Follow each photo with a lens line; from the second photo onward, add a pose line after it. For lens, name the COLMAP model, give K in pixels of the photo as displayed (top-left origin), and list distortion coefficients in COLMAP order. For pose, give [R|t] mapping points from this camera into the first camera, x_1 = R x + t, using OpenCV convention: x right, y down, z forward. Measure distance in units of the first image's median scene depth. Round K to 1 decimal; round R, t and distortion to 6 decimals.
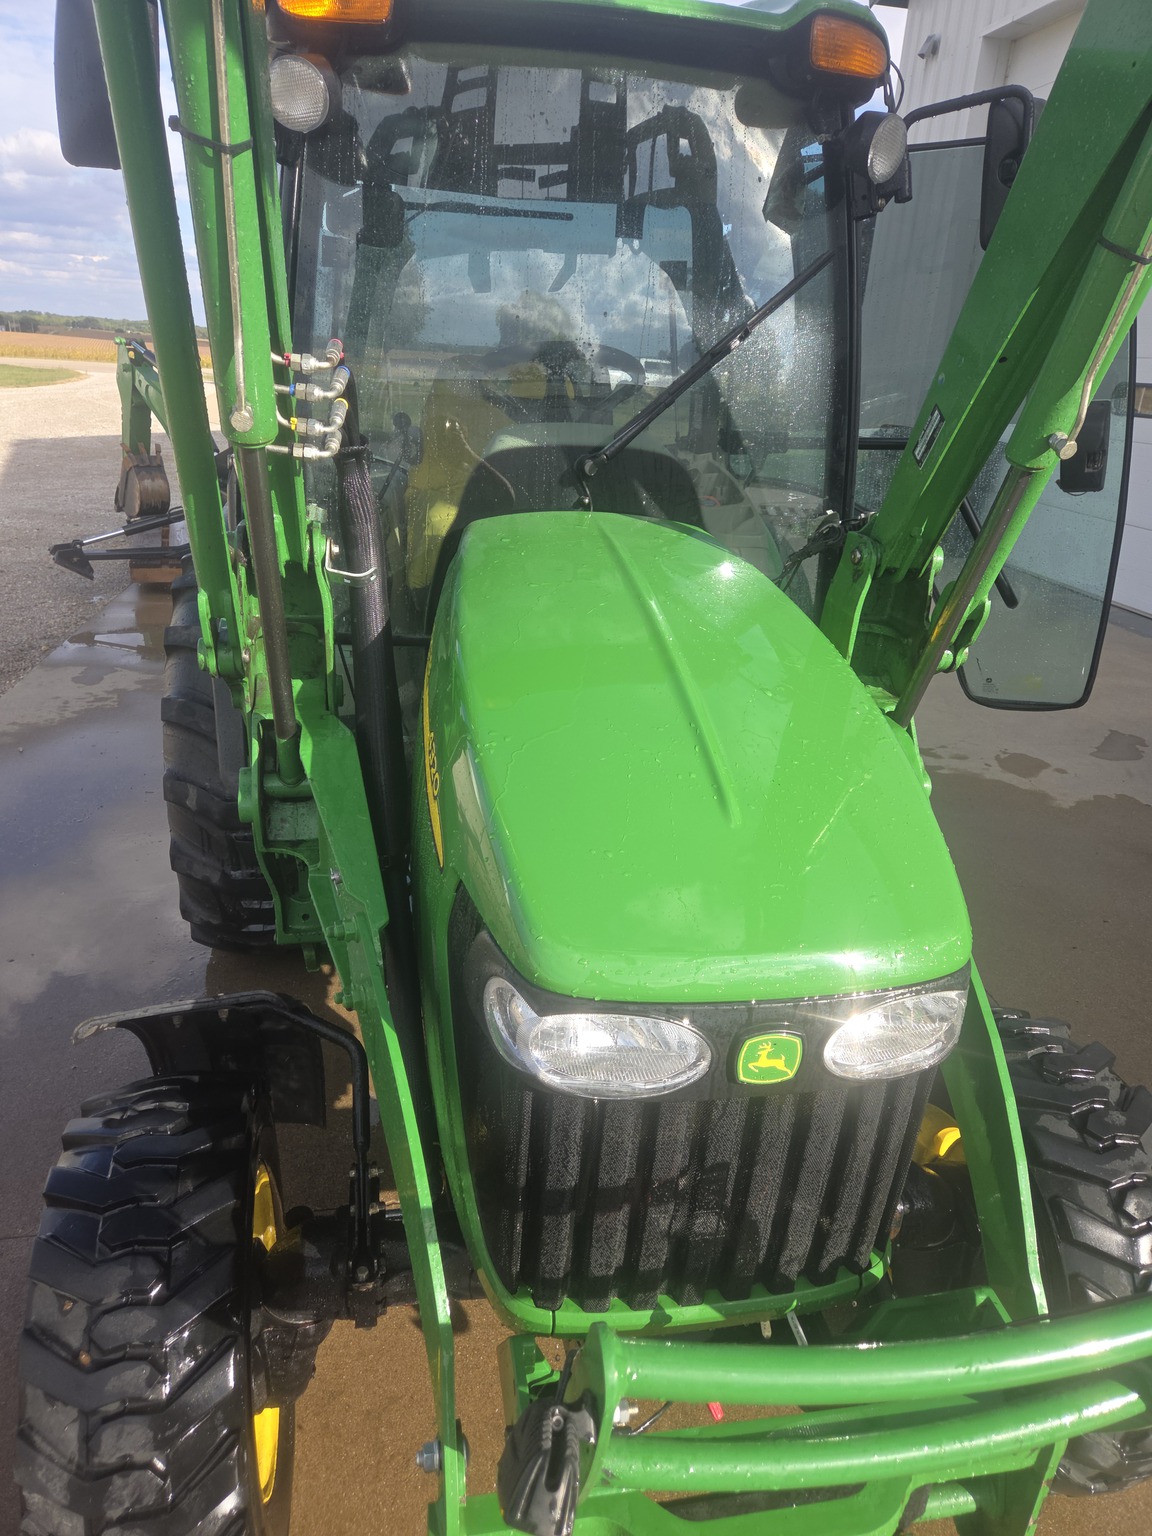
lens RADIAL K [[1039.6, 0, 578.9], [0, 1039.6, 767.7], [0, 0, 1]] dist [0.077263, -0.063219]
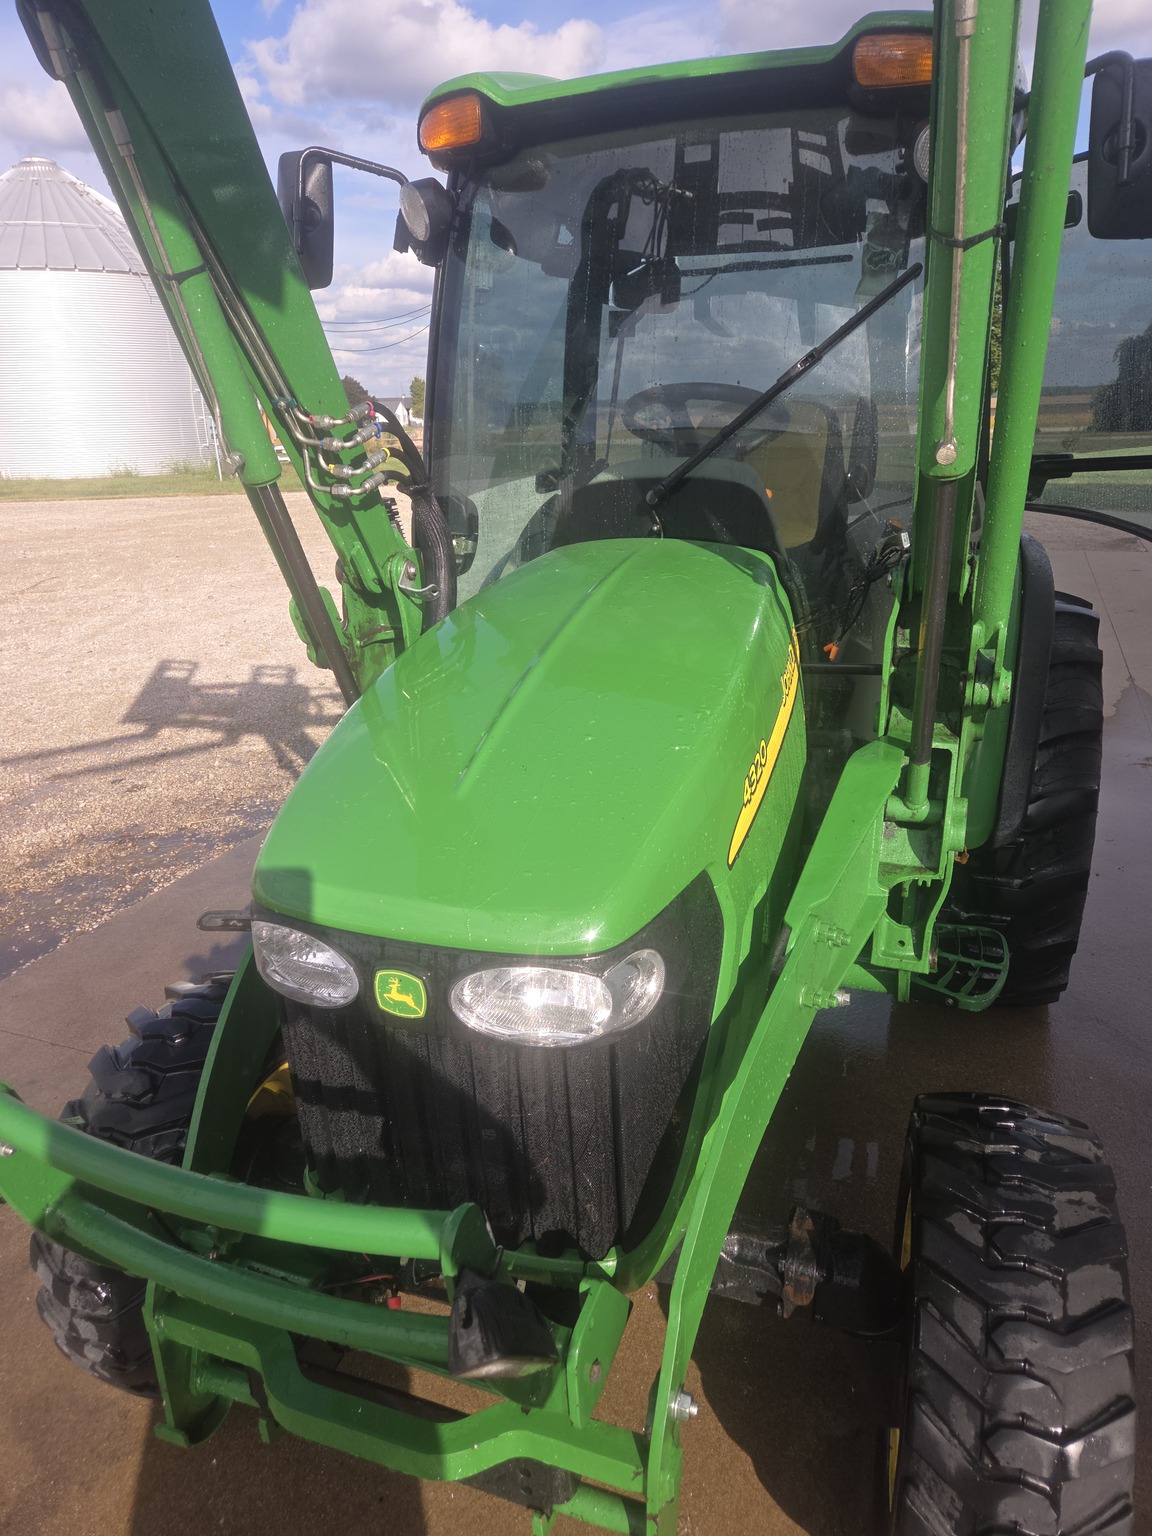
lens RADIAL K [[1039.6, 0, 574.3], [0, 1039.6, 769.7], [0, 0, 1]] dist [0.077263, -0.063219]
pose [[0.852789, 0.100049, -0.512583, 0.543061], [-0.124399, 0.992143, -0.013311, 0.016093], [0.507224, 0.075116, 0.858534, 0.059106]]
